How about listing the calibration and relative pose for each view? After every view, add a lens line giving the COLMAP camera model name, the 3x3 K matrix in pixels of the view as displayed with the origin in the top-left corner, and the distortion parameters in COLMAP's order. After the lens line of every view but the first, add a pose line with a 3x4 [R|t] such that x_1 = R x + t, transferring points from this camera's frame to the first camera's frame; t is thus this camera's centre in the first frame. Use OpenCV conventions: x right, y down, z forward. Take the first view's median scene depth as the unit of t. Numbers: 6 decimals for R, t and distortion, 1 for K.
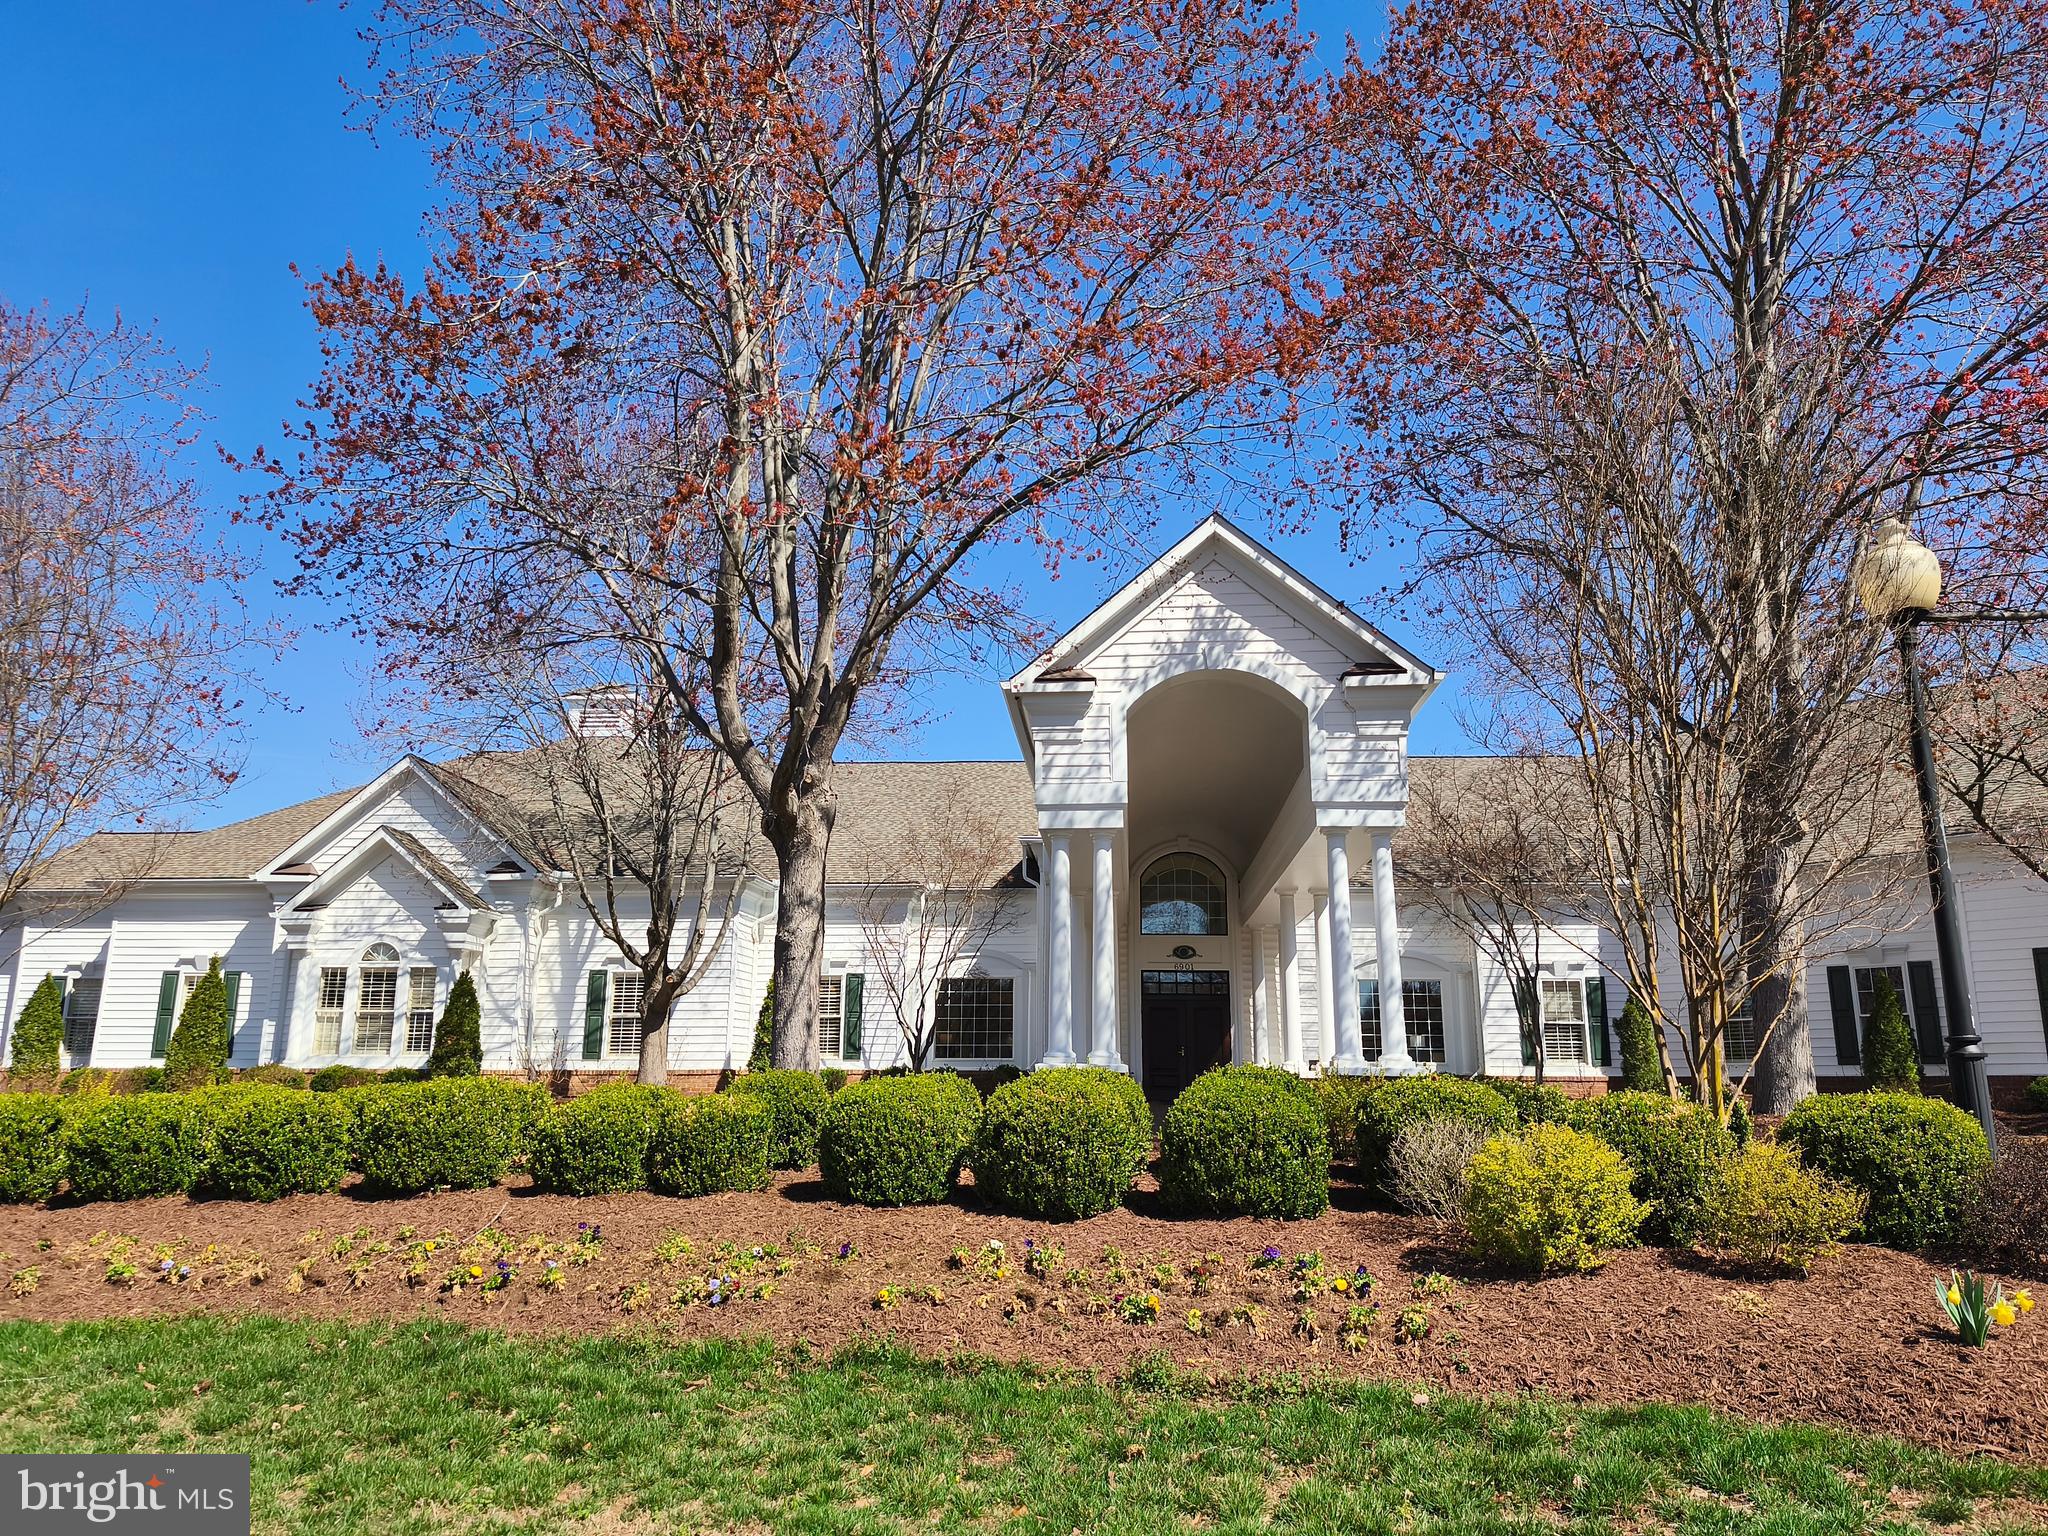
lens RADIAL K [[1395.6, 0, 1024.0], [0, 1395.6, 768.0], [0, 0, 1]] dist [0.026858, -0.004348]
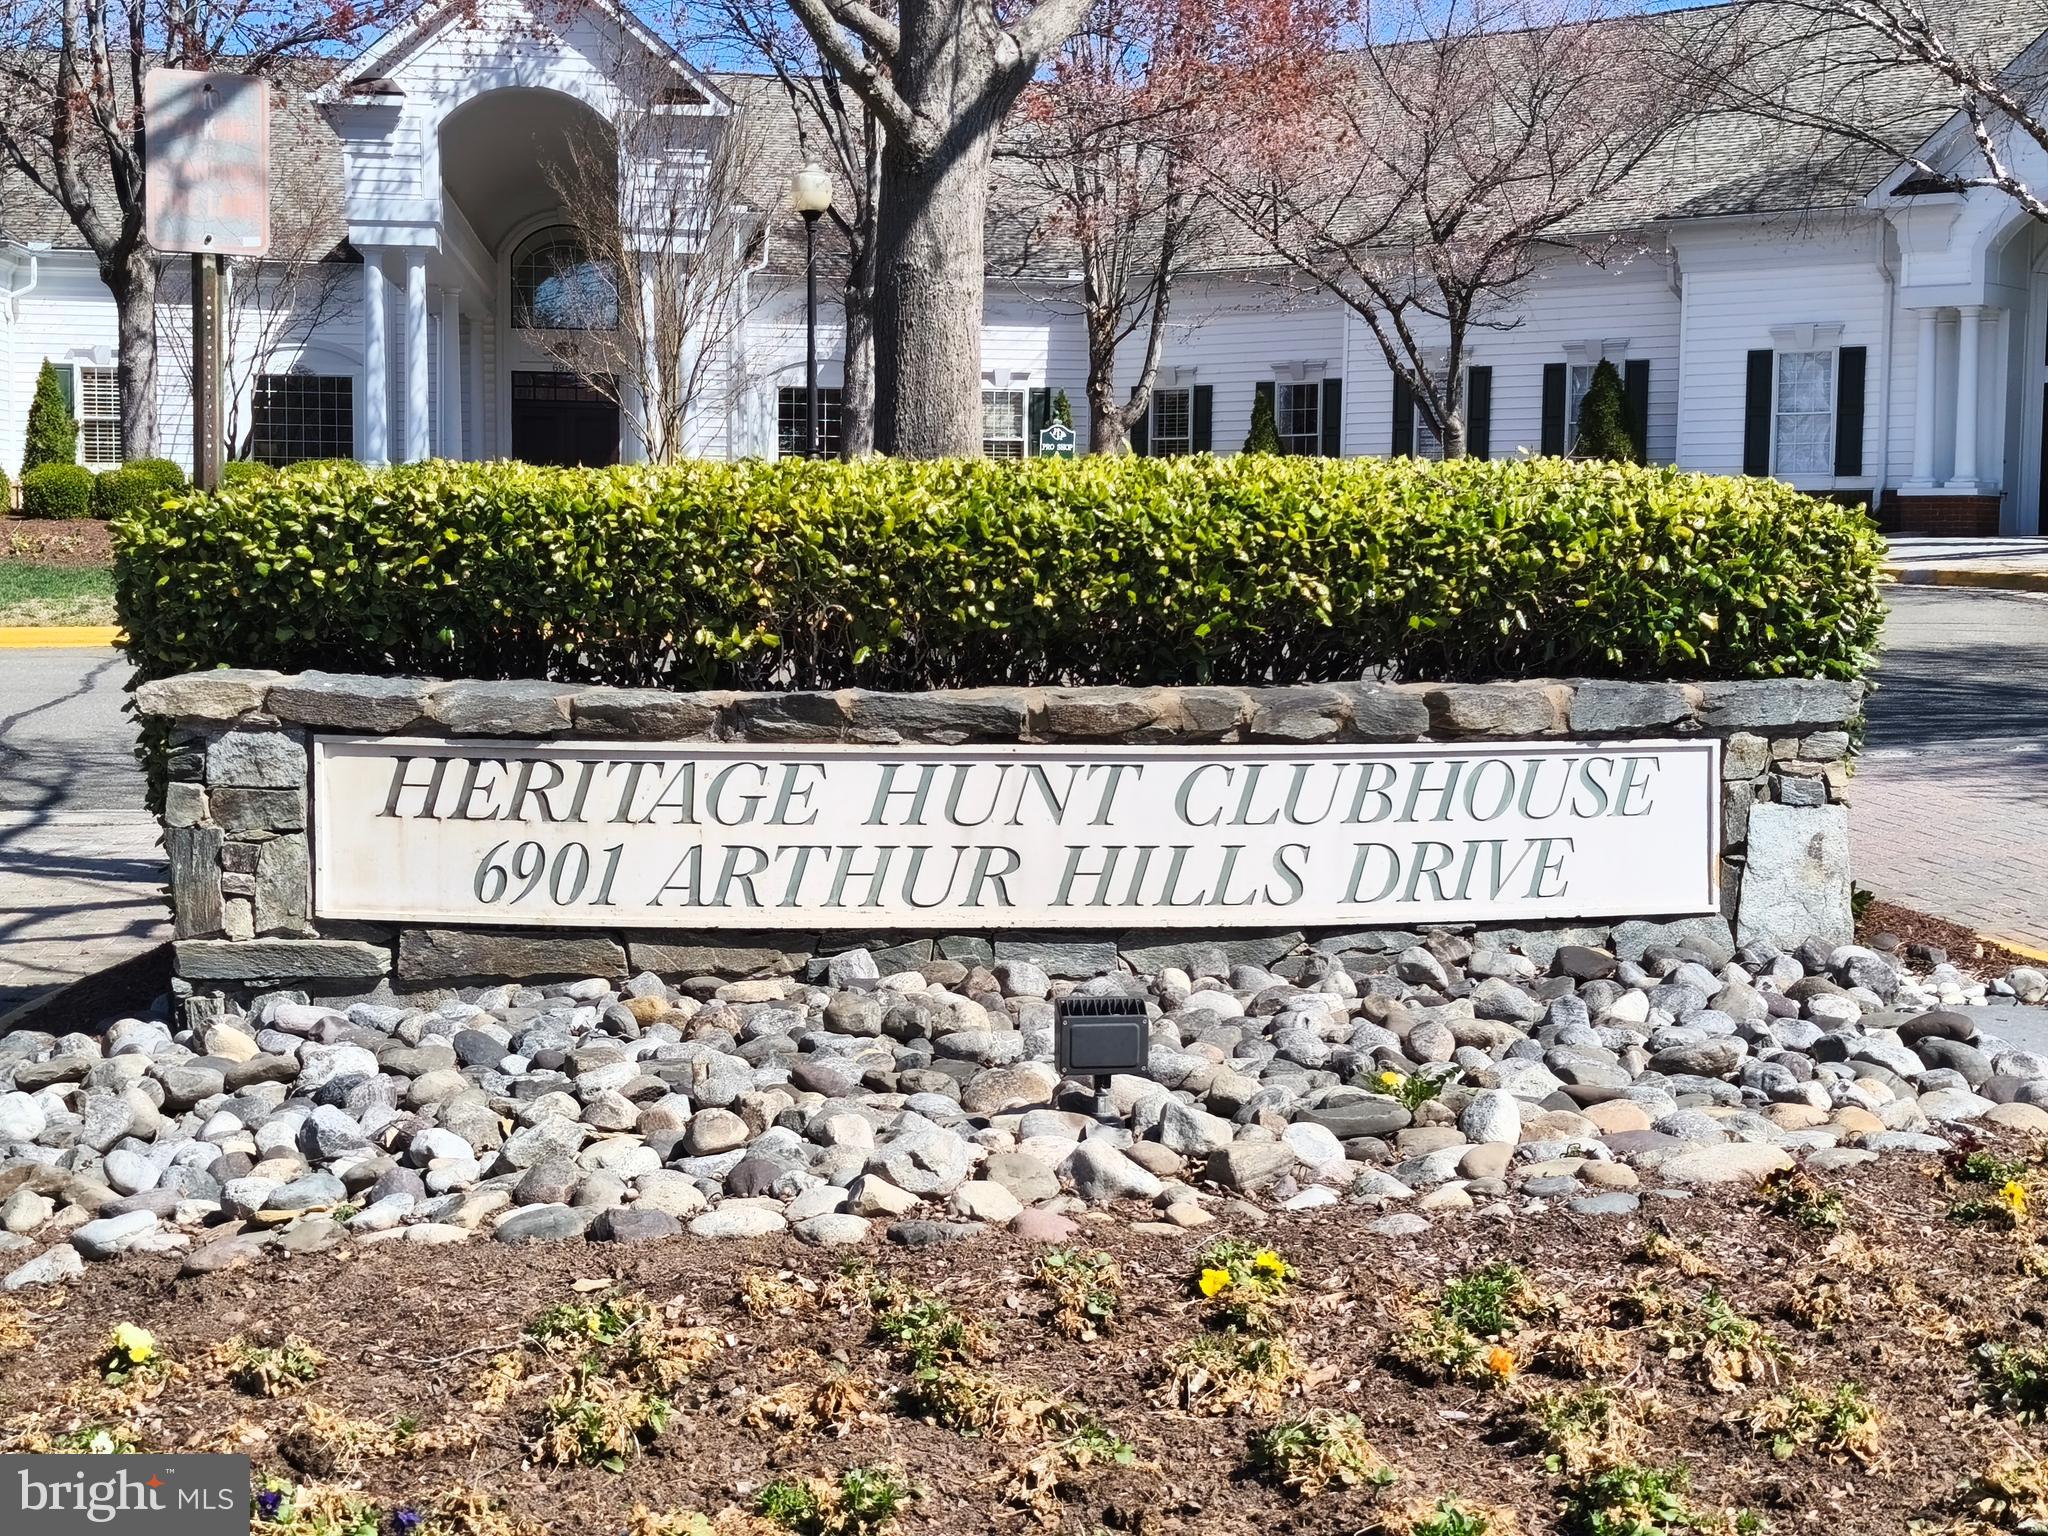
lens RADIAL K [[2755.8, 0, 1024.0], [0, 2755.8, 768.0], [0, 0, 1]] dist [0.111629, 0.007938]
pose [[0.978906, -0.013358, 0.203875, 0.071494], [-0.047503, 0.955635, 0.290699, -0.202133], [-0.198713, -0.294252, 0.934842, -1.100082]]
